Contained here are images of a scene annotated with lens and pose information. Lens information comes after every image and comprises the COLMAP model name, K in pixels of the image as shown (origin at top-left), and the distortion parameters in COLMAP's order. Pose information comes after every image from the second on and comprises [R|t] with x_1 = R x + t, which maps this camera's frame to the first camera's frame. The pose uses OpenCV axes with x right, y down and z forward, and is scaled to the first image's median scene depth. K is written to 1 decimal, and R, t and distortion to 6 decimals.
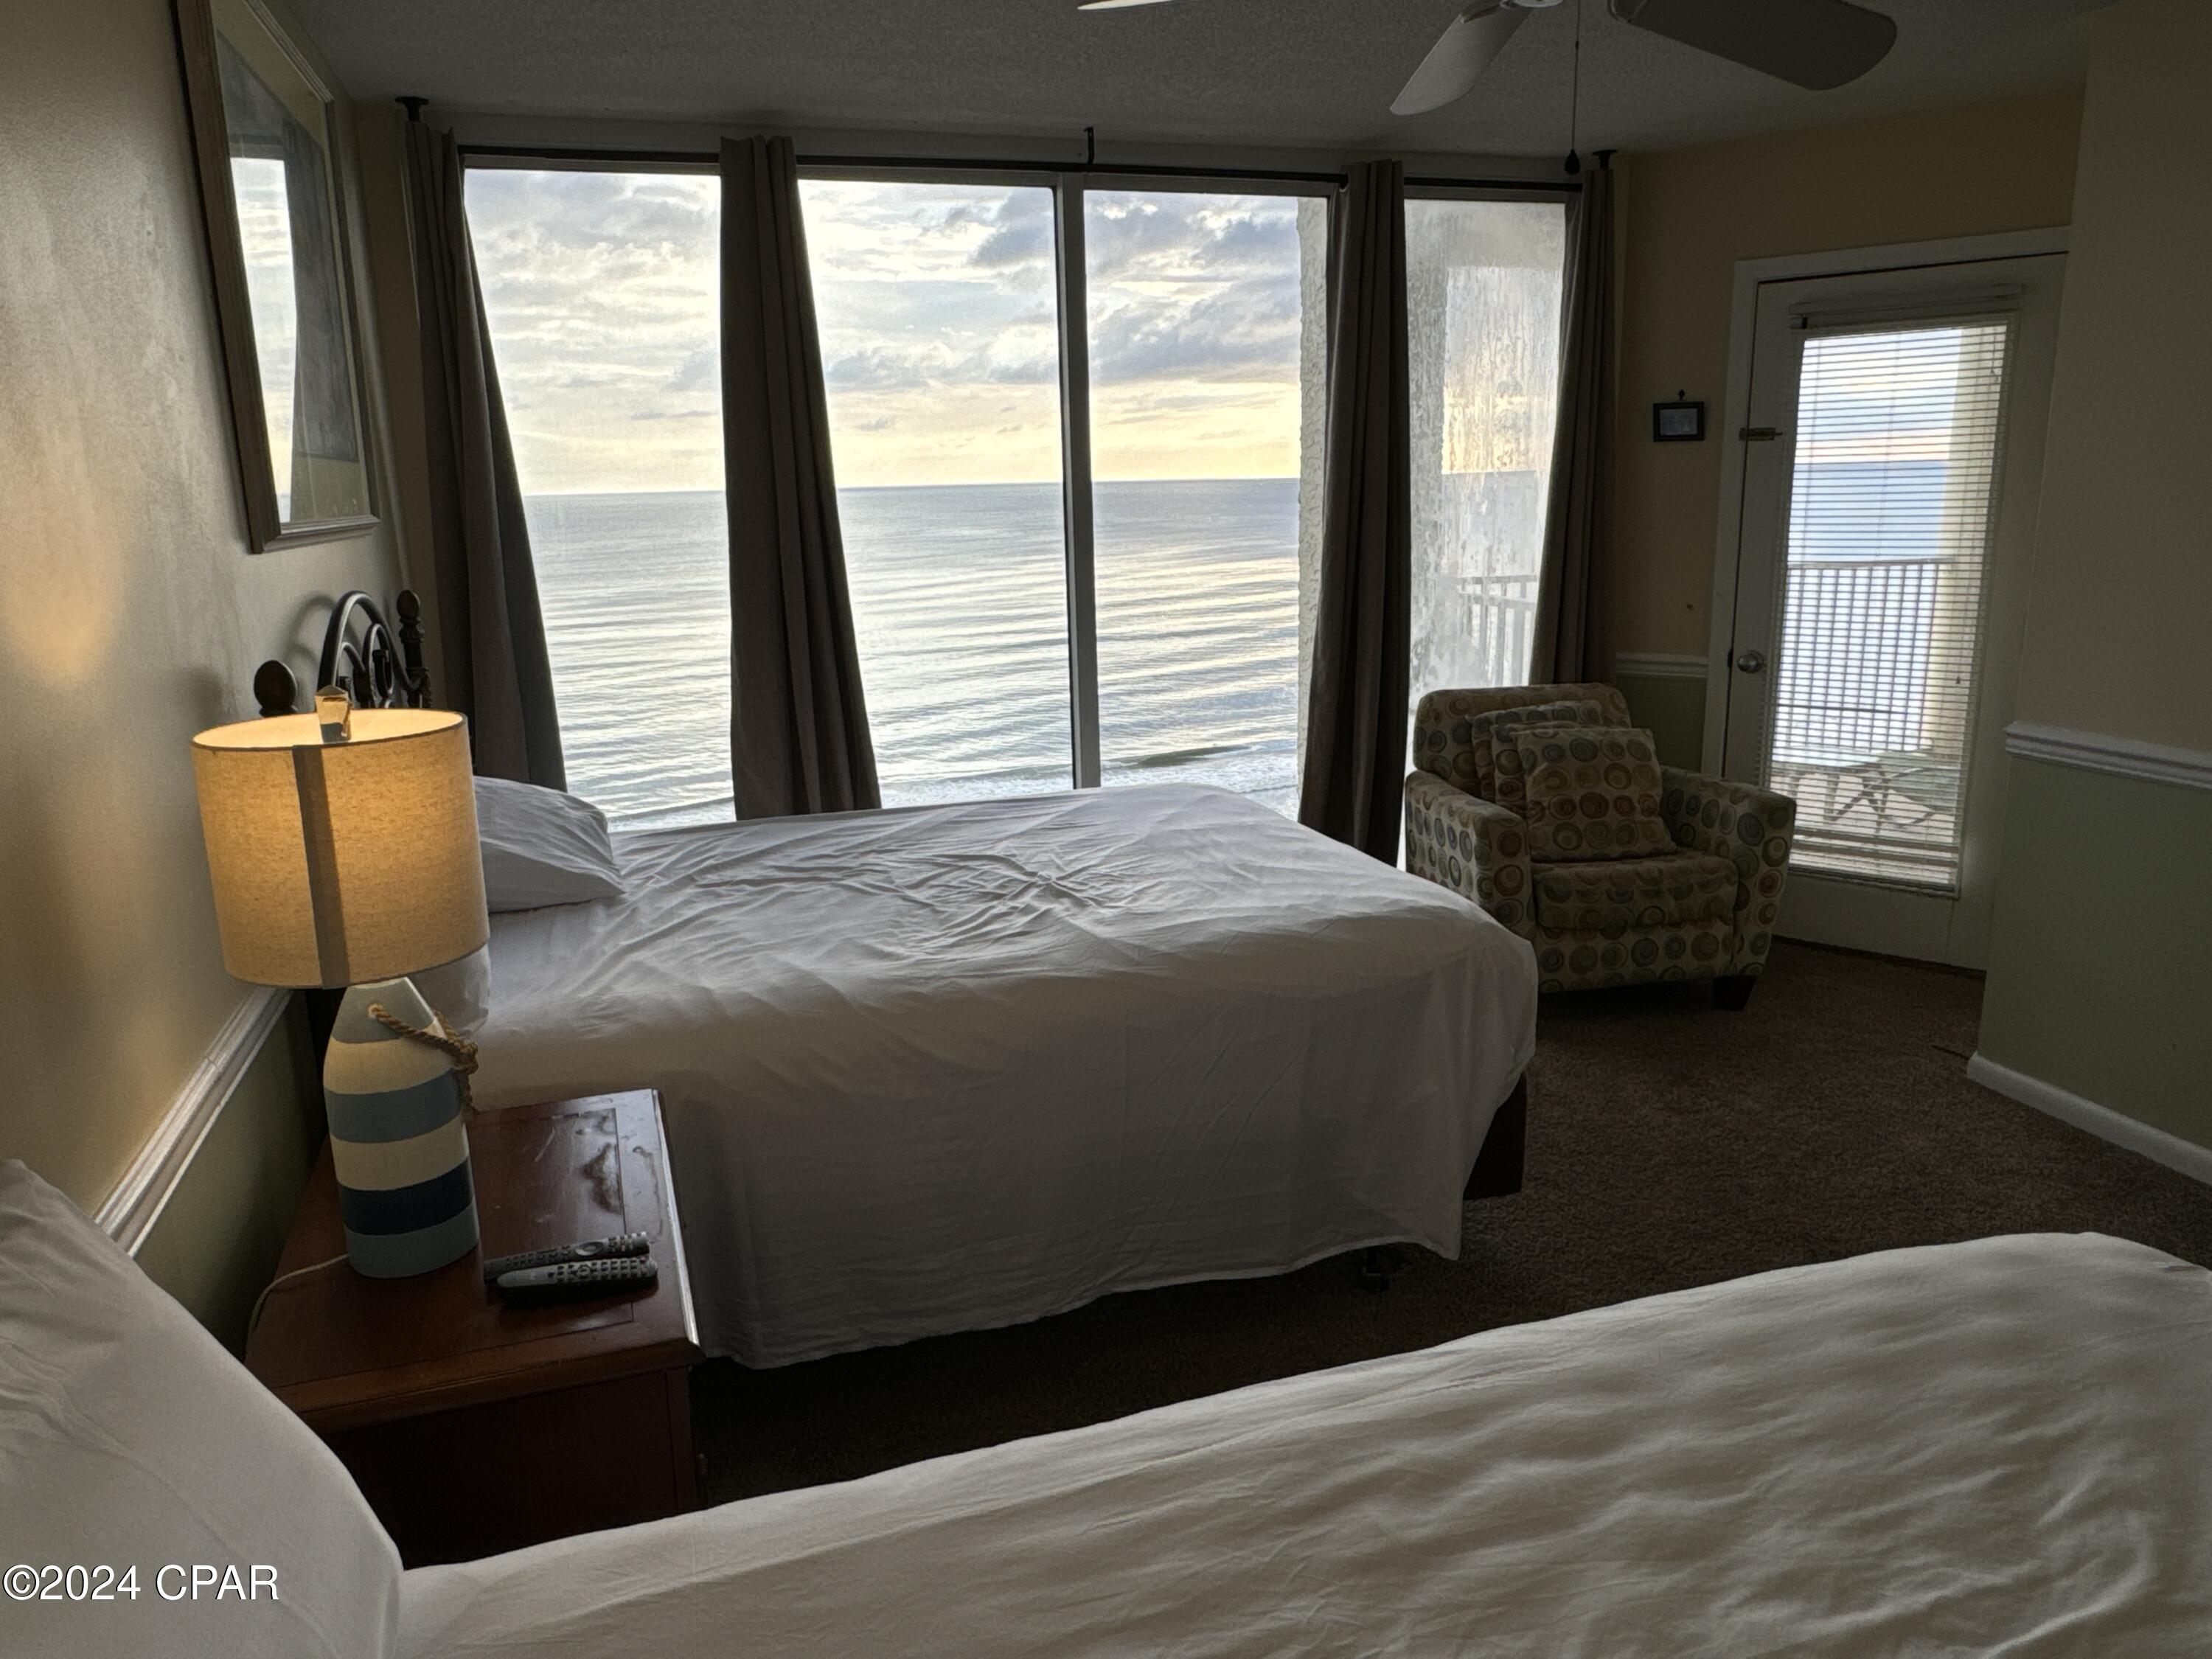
lens RADIAL K [[1494.1, 0, 1103.7], [0, 1494.1, 824.4], [0, 0, 1]] dist [-0.000764, 0.004399]
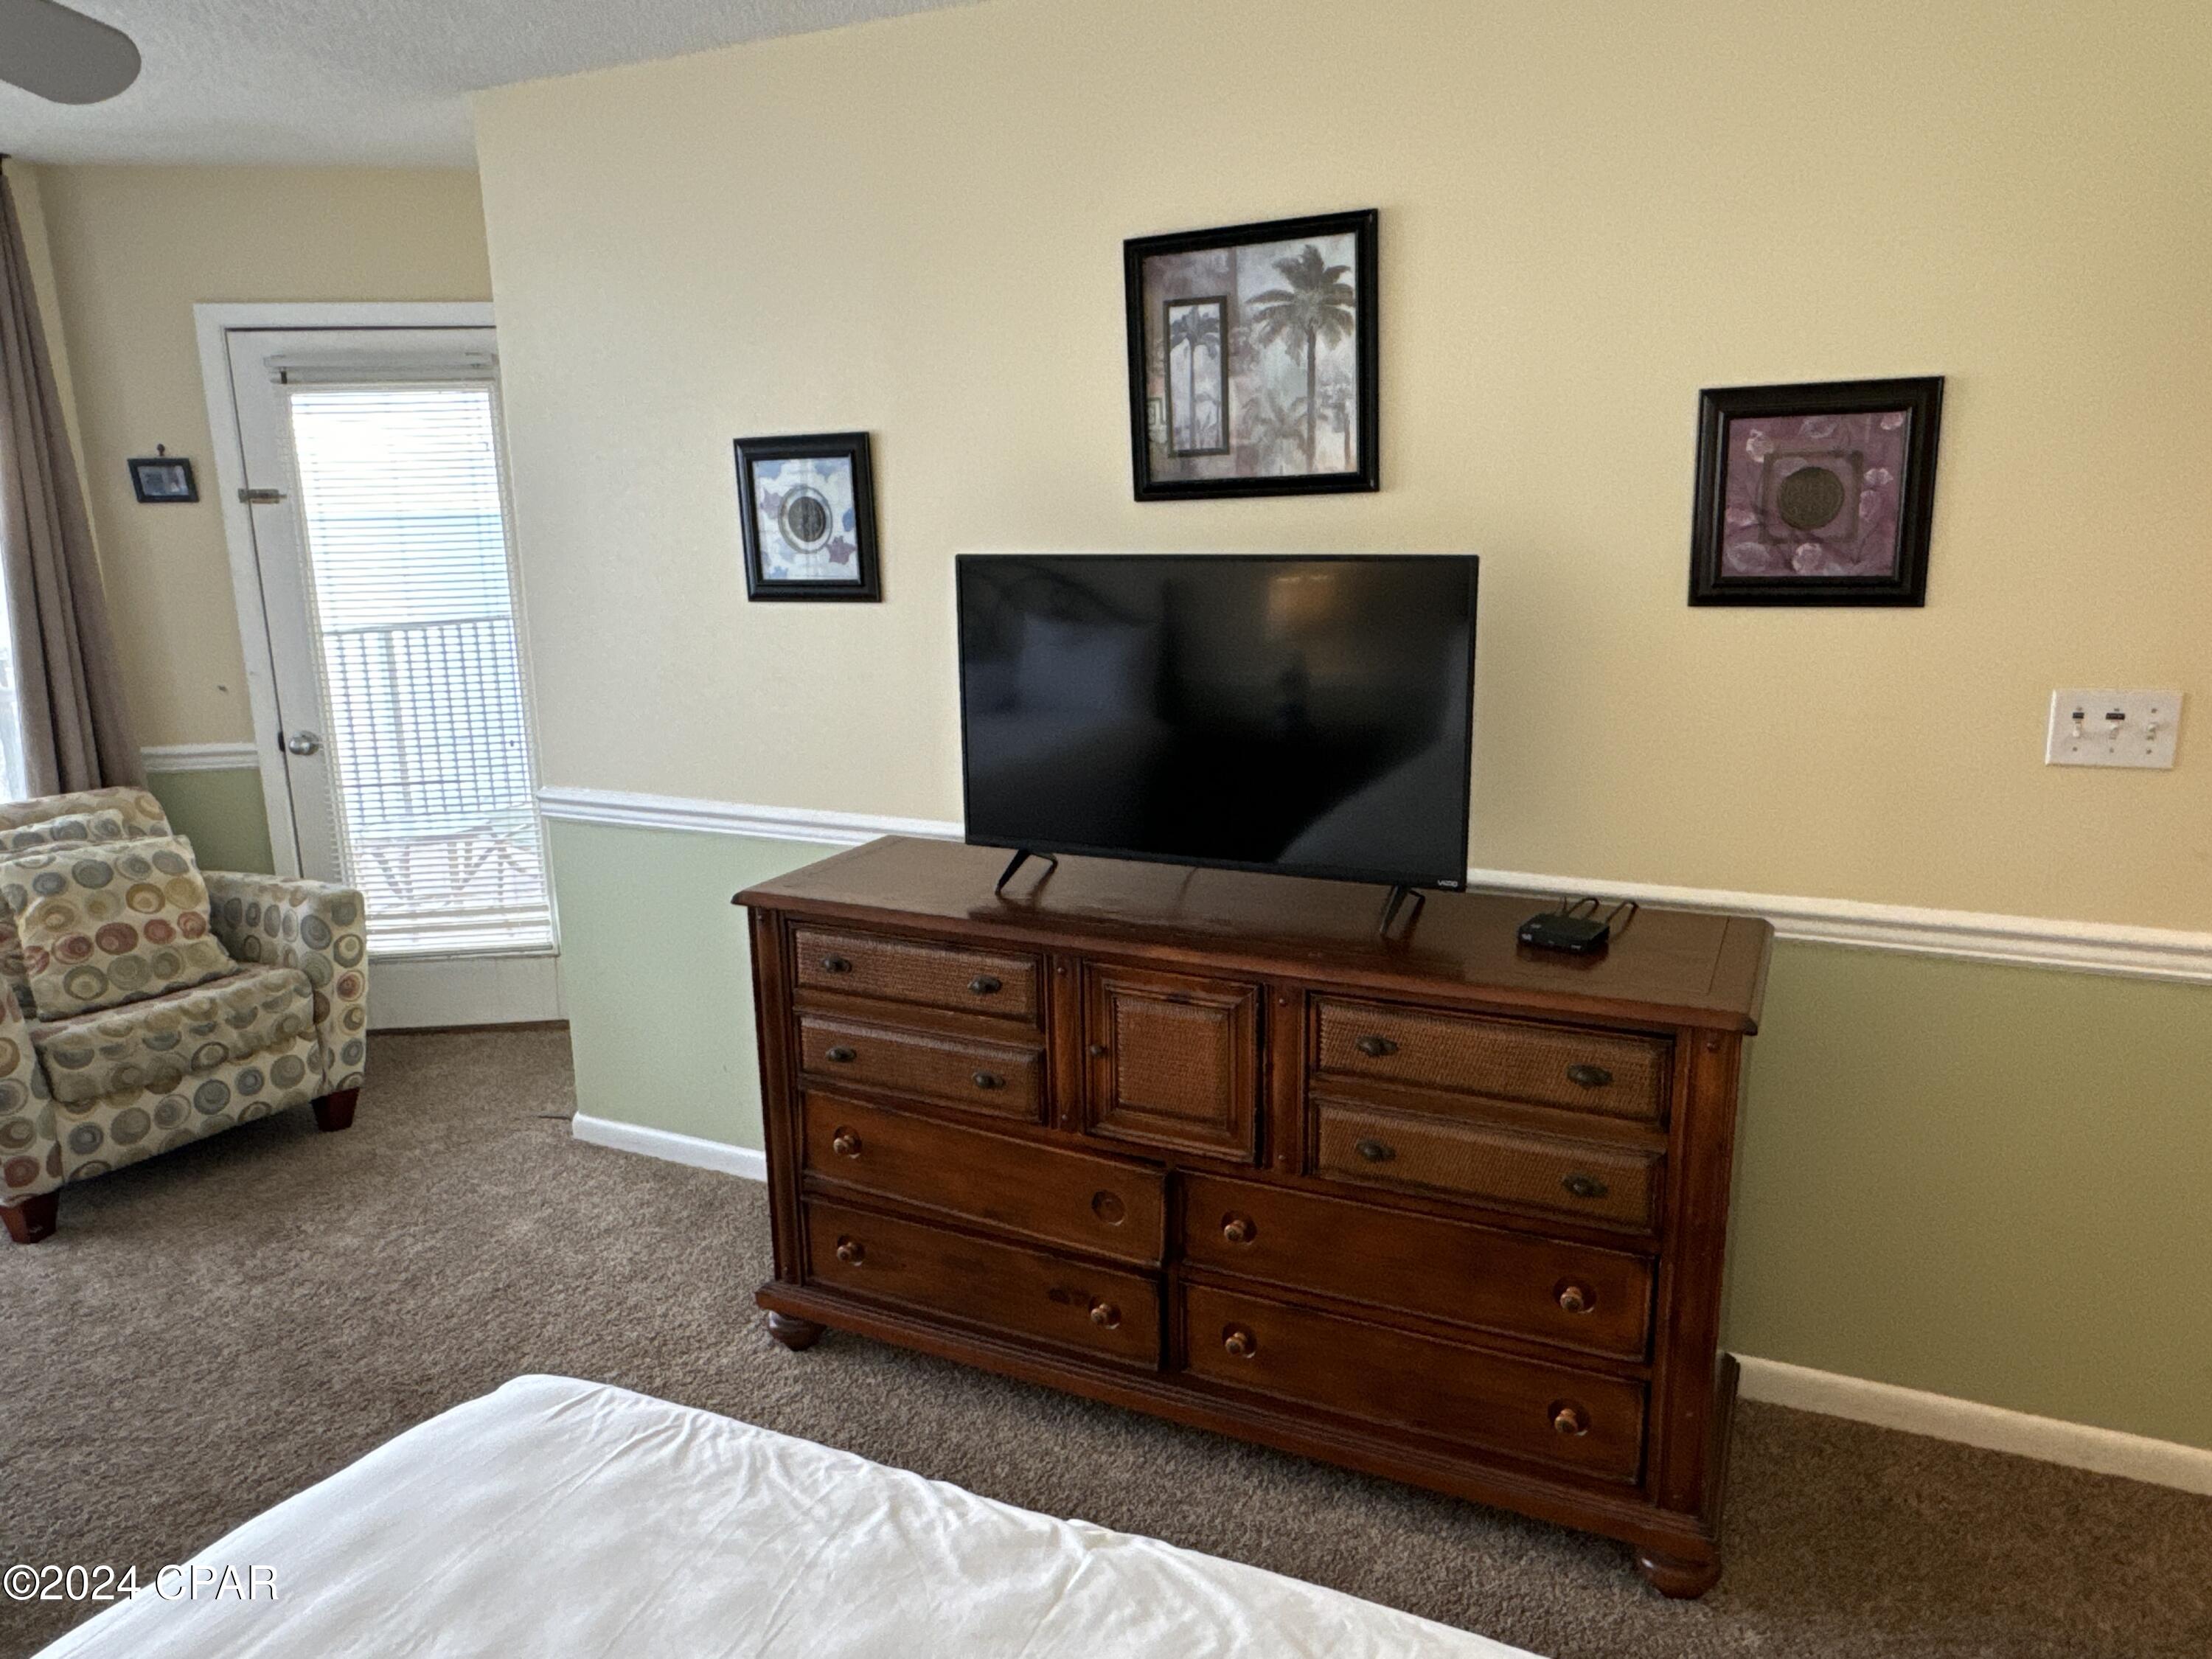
lens RADIAL K [[1463.7, 0, 1103.6], [0, 1463.7, 803.2], [0, 0, 1]] dist [-0.000494, -0.000156]
pose [[0.695193, -0.138603, 0.705334, 0.147441], [0.165297, 0.985763, 0.030790, -0.021302], [-0.699560, 0.095185, 0.708206, 0.032673]]
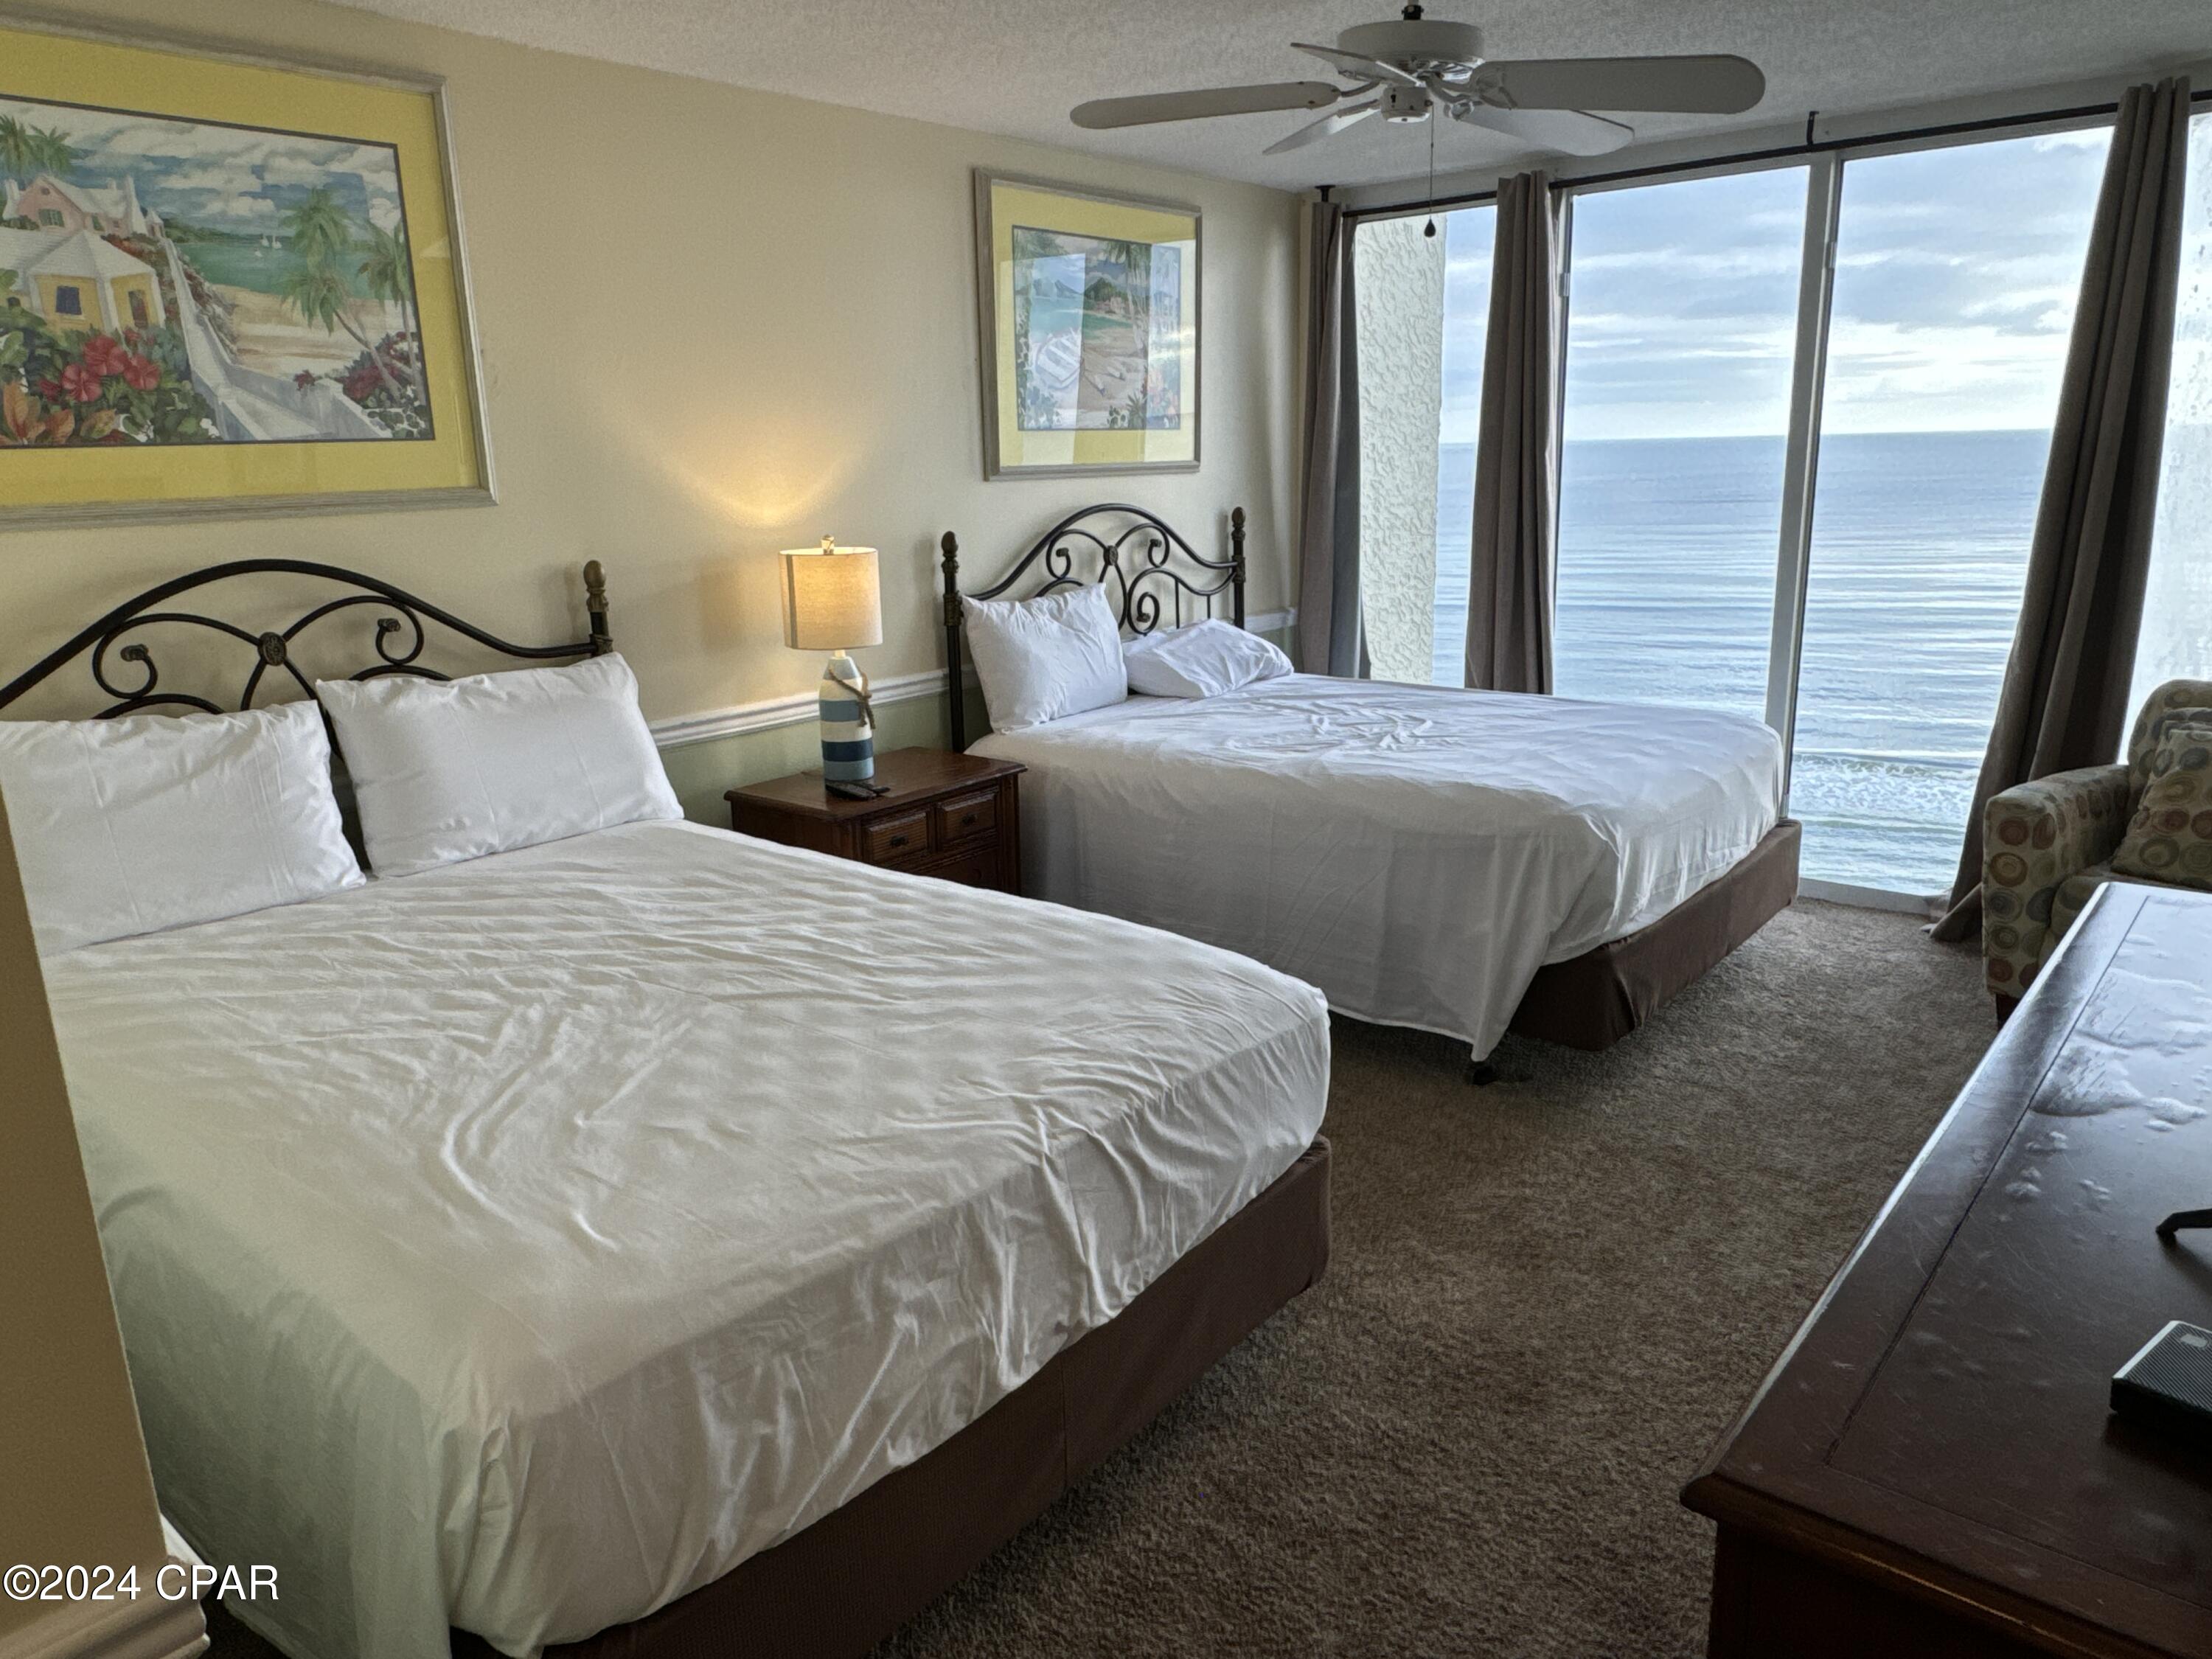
lens RADIAL K [[1494.1, 0, 1103.7], [0, 1494.1, 824.4], [0, 0, 1]] dist [-0.000764, 0.004399]
pose [[0.530907, 0.216775, -0.819235, 0.766329], [-0.179852, 0.973529, 0.141049, -0.021492], [0.828125, 0.072457, 0.555841, 0.005954]]
